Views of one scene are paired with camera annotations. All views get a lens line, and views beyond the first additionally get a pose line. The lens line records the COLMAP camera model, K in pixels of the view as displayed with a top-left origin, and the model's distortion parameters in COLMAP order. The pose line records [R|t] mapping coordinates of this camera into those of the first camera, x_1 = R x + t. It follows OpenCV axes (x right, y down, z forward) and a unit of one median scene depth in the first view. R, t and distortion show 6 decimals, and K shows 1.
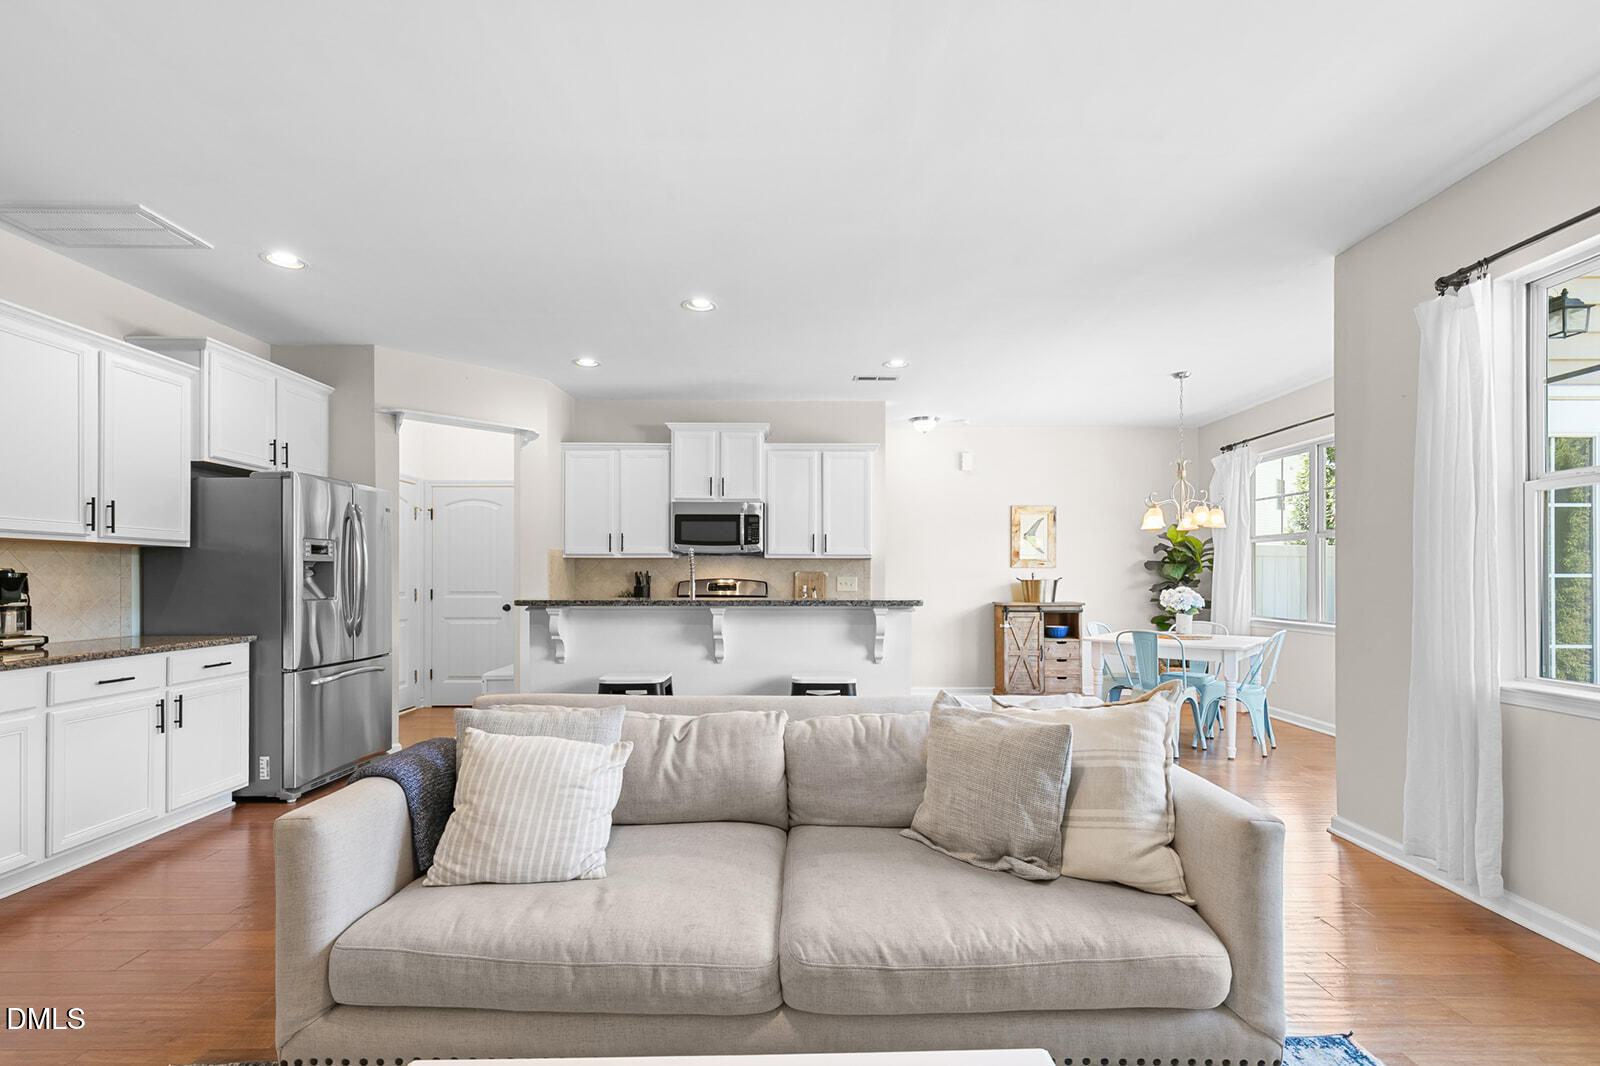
lens RADIAL K [[729.9, 0, 801.9], [0, 729.9, 572.9], [0, 0, 1]] dist [0.004175, 0.000505]
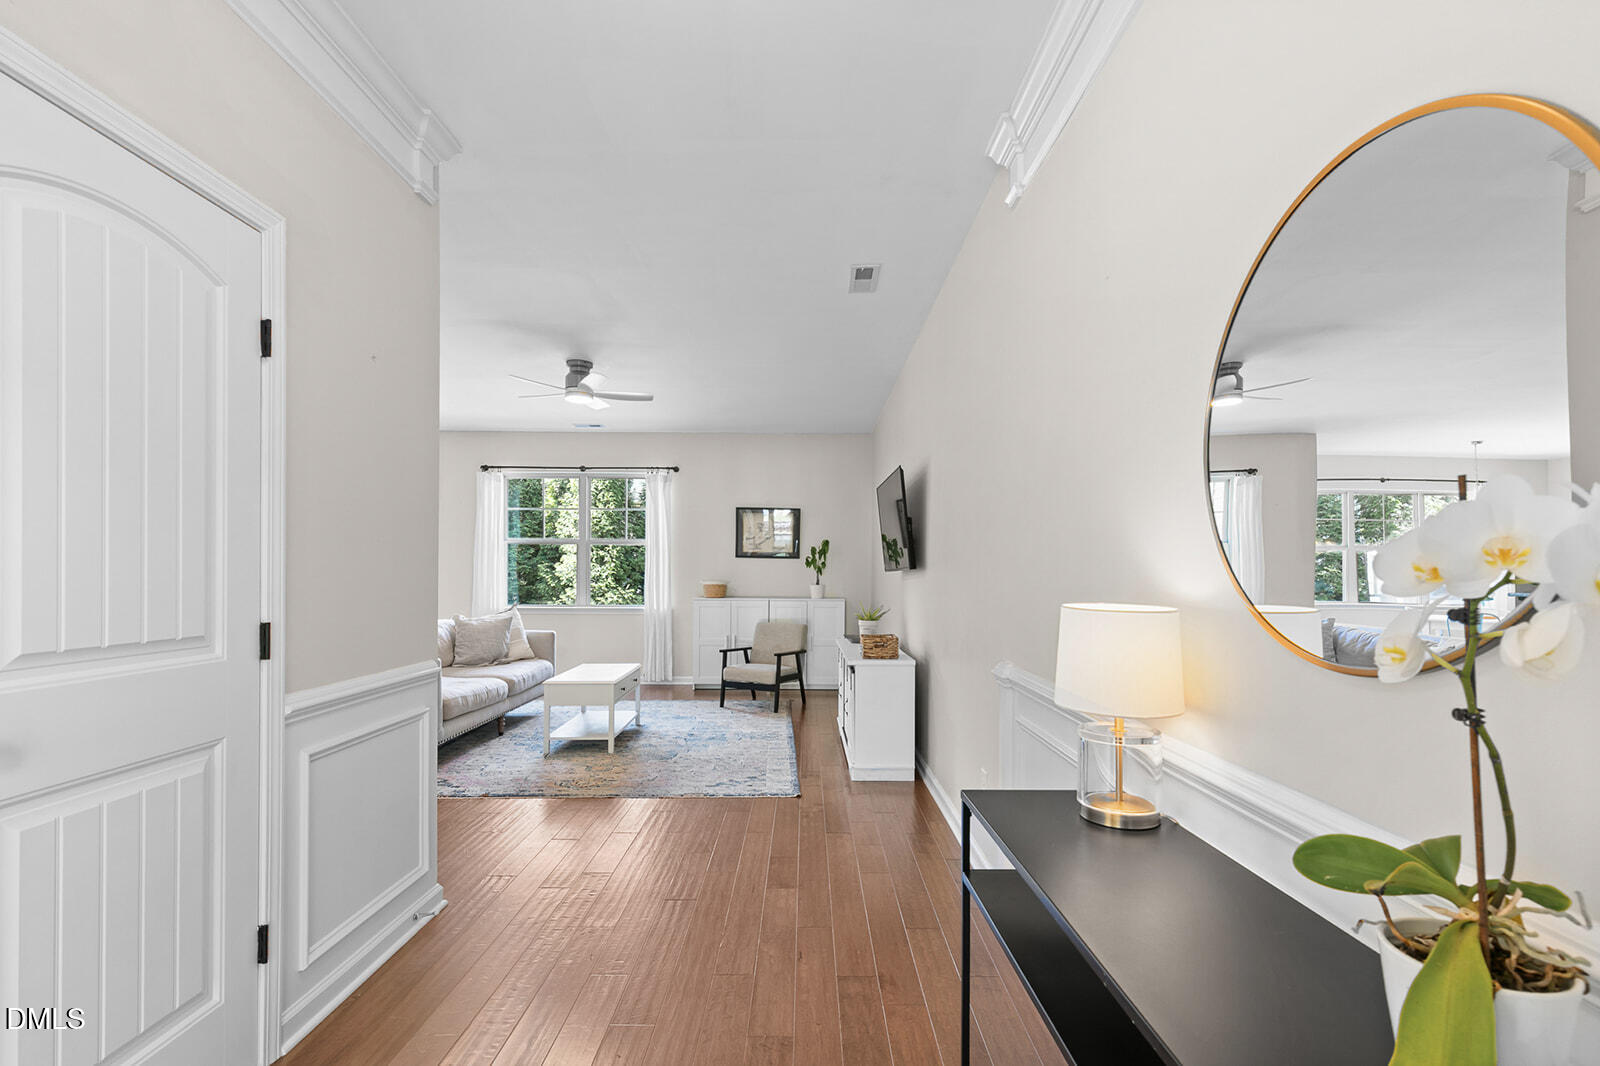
lens RADIAL K [[729.9, 0, 801.9], [0, 729.9, 572.9], [0, 0, 1]] dist [0.004175, 0.000505]
pose [[-0.006061, -0.001125, 0.999981, -0.882567], [-0.010187, 0.999948, 0.001063, -0.002757], [-0.999930, -0.010180, -0.006072, -0.094211]]
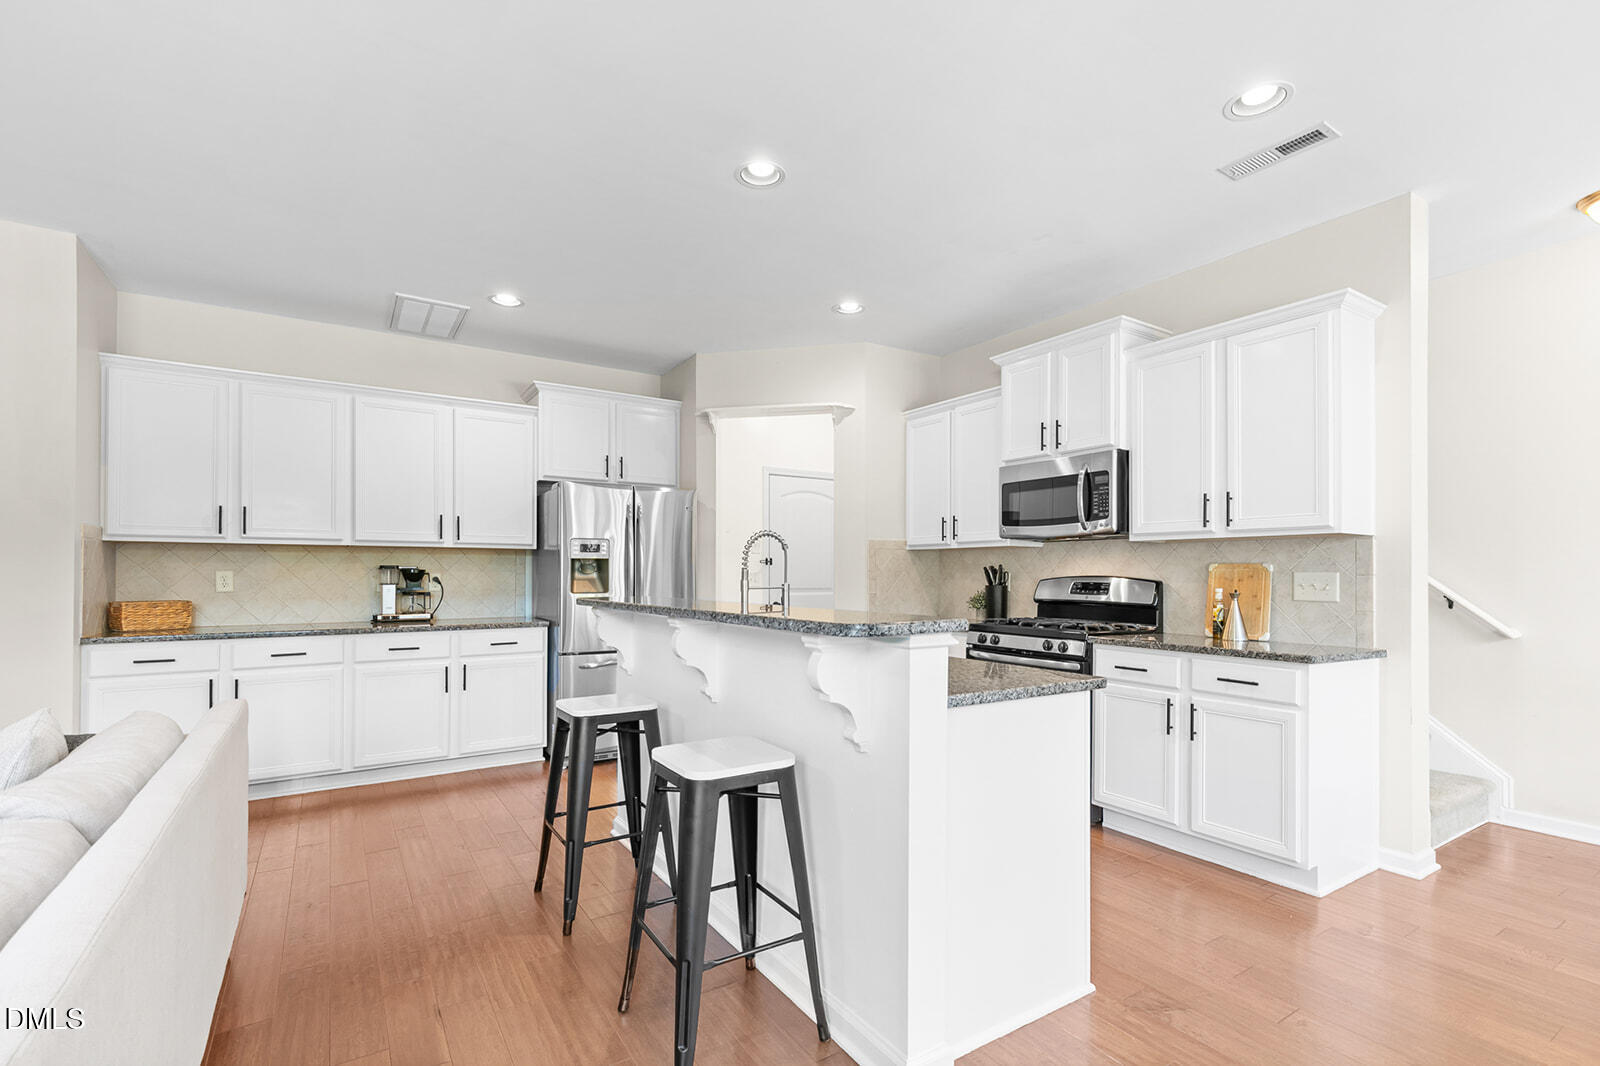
lens RADIAL K [[722.9, 0, 806.1], [0, 722.9, 572.9], [0, 0, 1]] dist [0.001614, 0.000239]
pose [[0.545583, -0.002284, -0.838054, 0.299907], [0.003368, 0.999994, -0.000533, 0.005133], [0.838050, -0.002531, 0.545588, 0.449232]]
